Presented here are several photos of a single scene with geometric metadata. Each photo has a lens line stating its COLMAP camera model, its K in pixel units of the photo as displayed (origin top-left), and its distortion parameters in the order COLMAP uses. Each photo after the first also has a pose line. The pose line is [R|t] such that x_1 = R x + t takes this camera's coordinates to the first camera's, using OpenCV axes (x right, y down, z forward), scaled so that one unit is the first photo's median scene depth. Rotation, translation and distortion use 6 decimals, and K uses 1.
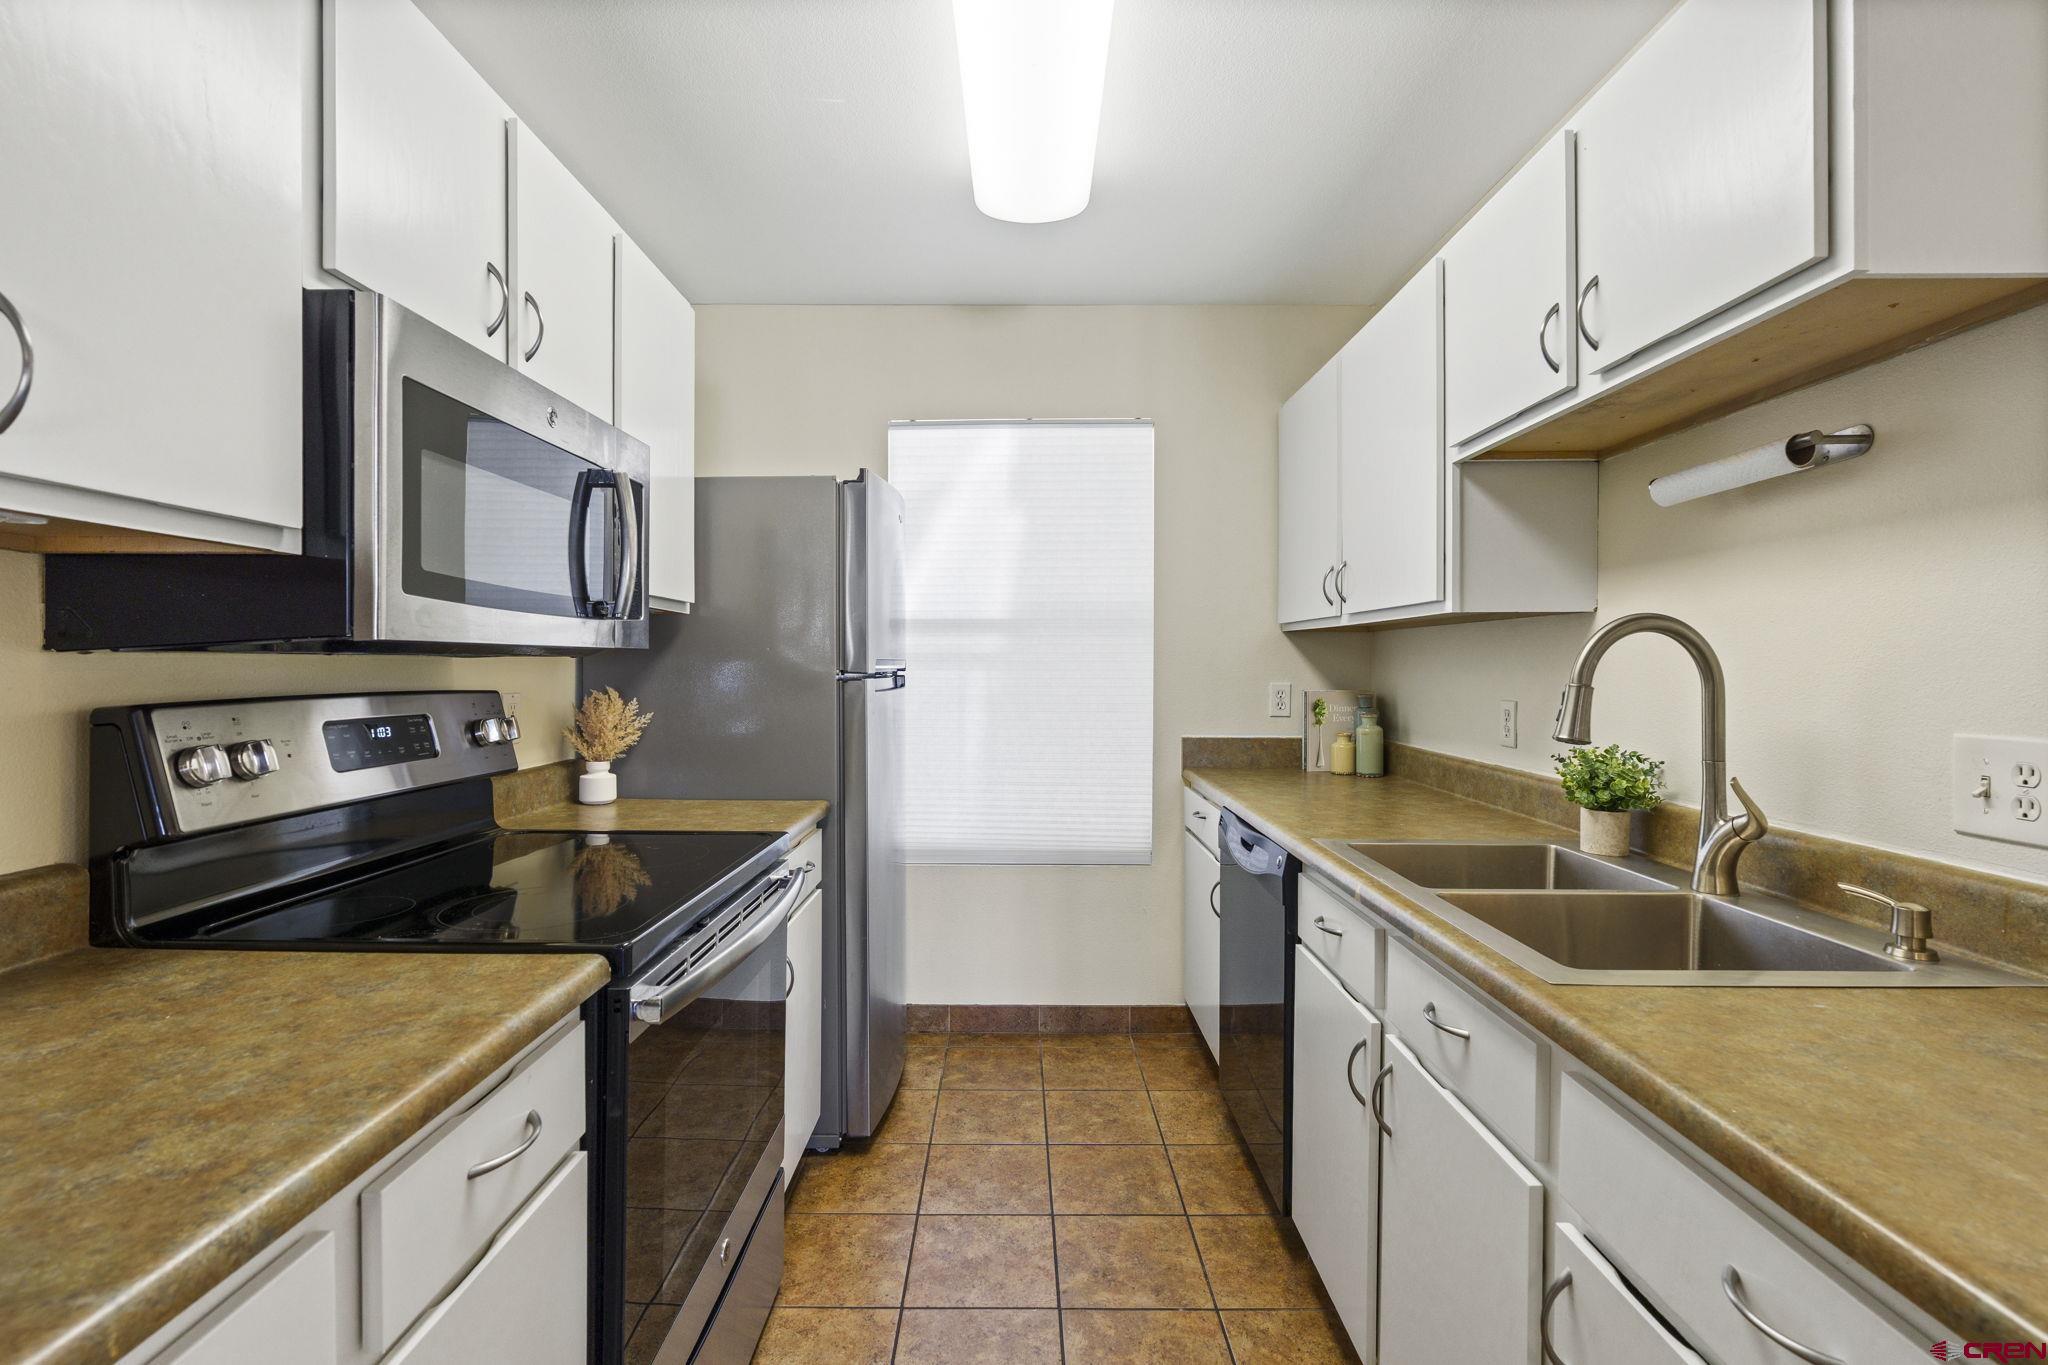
lens RADIAL K [[912.6, 0, 1018.4], [0, 912.6, 668.2], [0, 0, 1]] dist [-0.009585, 0.003778]
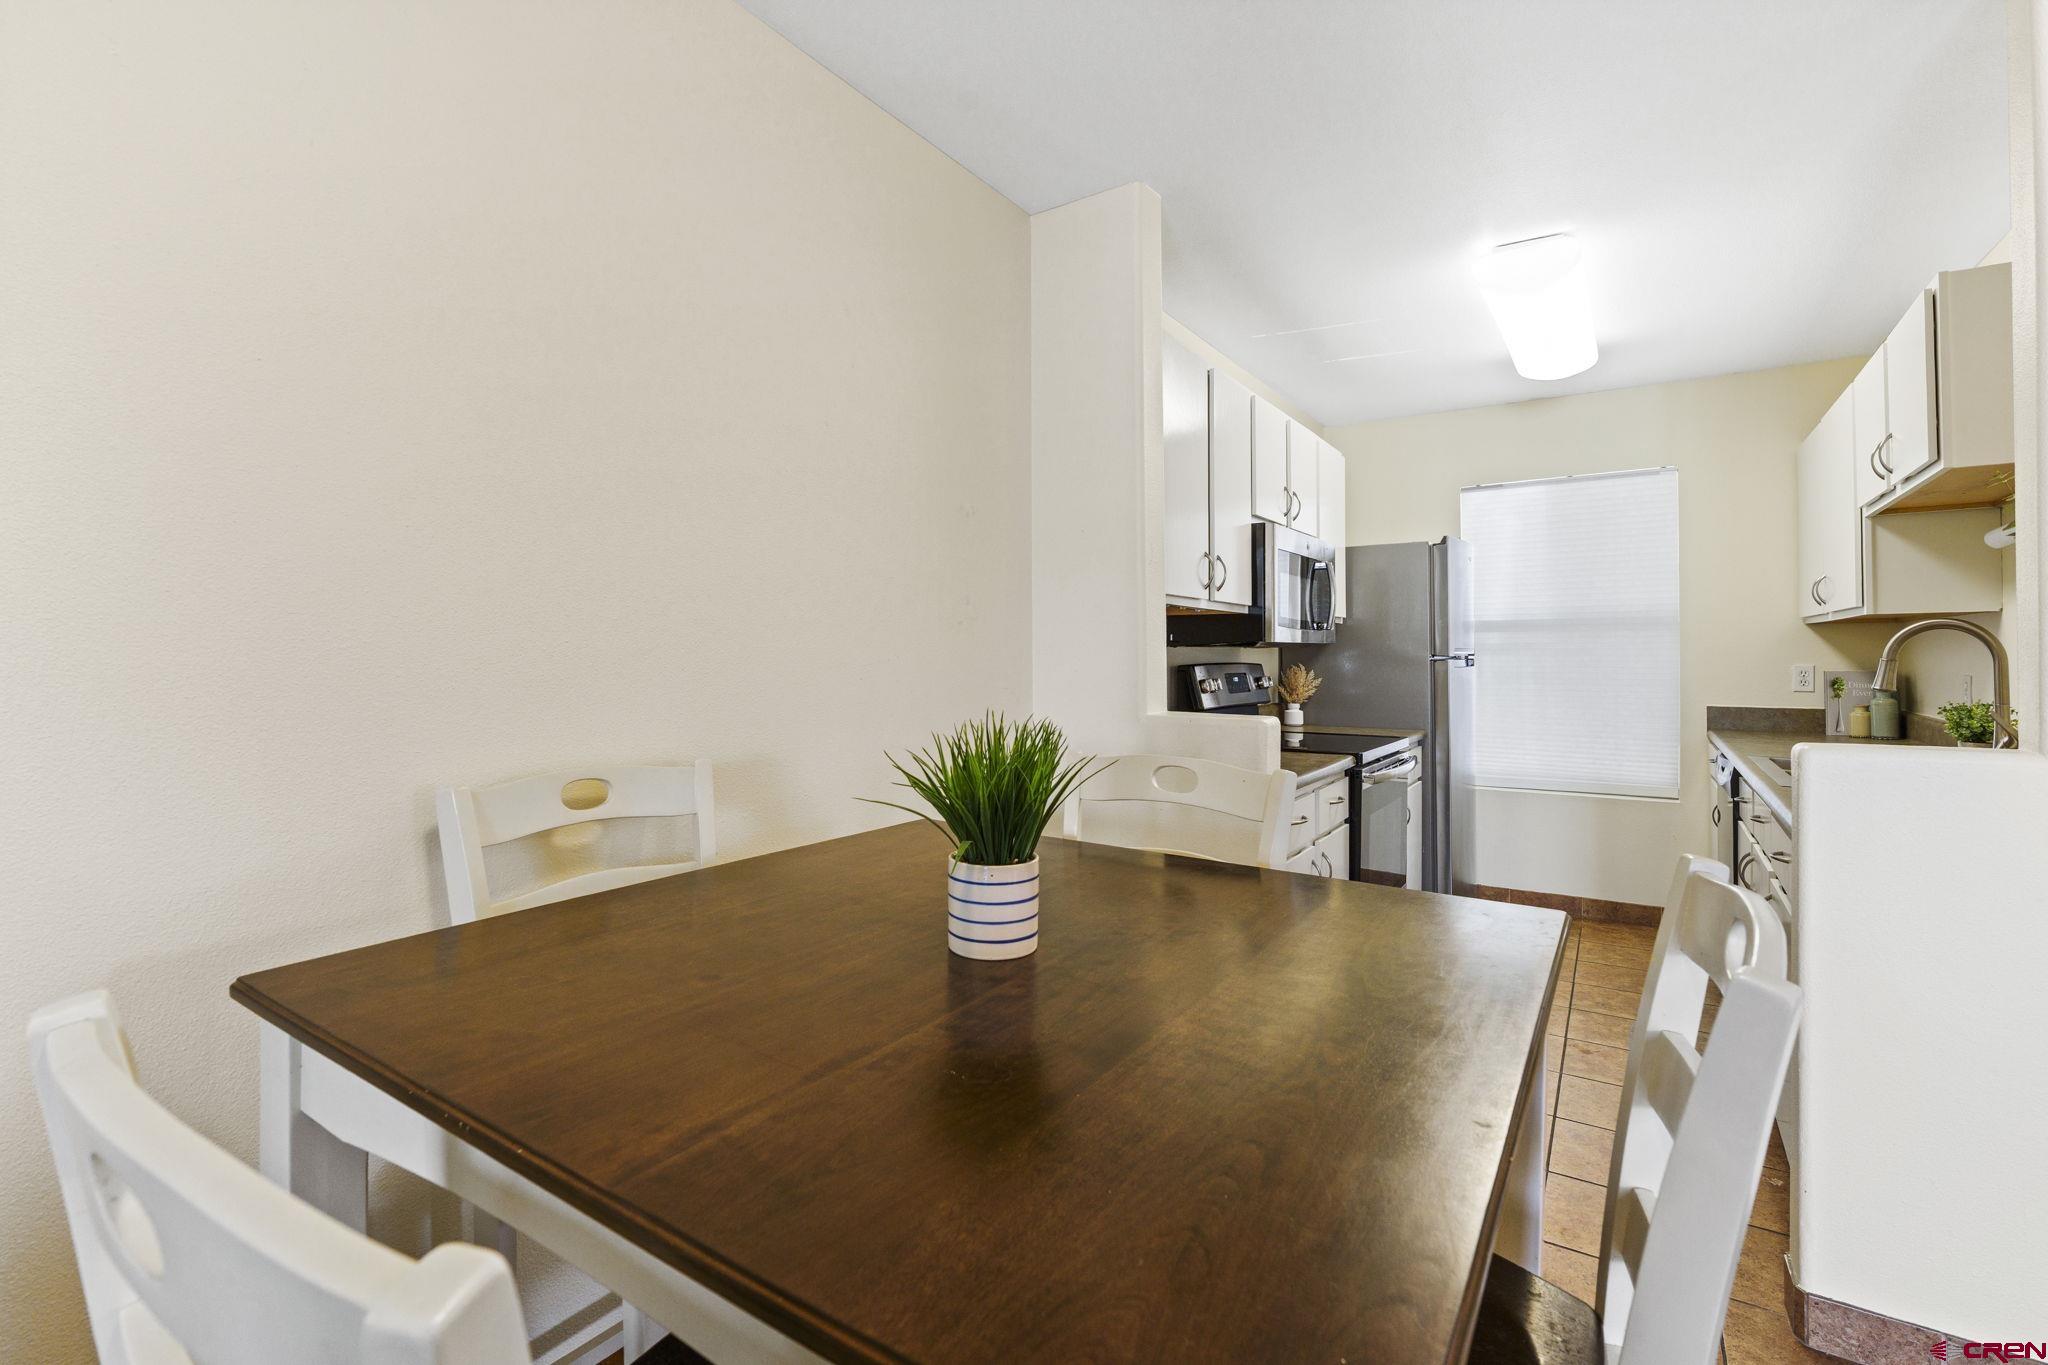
lens RADIAL K [[912.6, 0, 1038.7], [0, 912.6, 642.9], [0, 0, 1]] dist [-0.009585, 0.003778]
pose [[0.841169, -0.009813, -0.540683, 0.128255], [0.000638, 0.999853, -0.017154, 0.011329], [0.540772, 0.014085, 0.841052, -0.994482]]
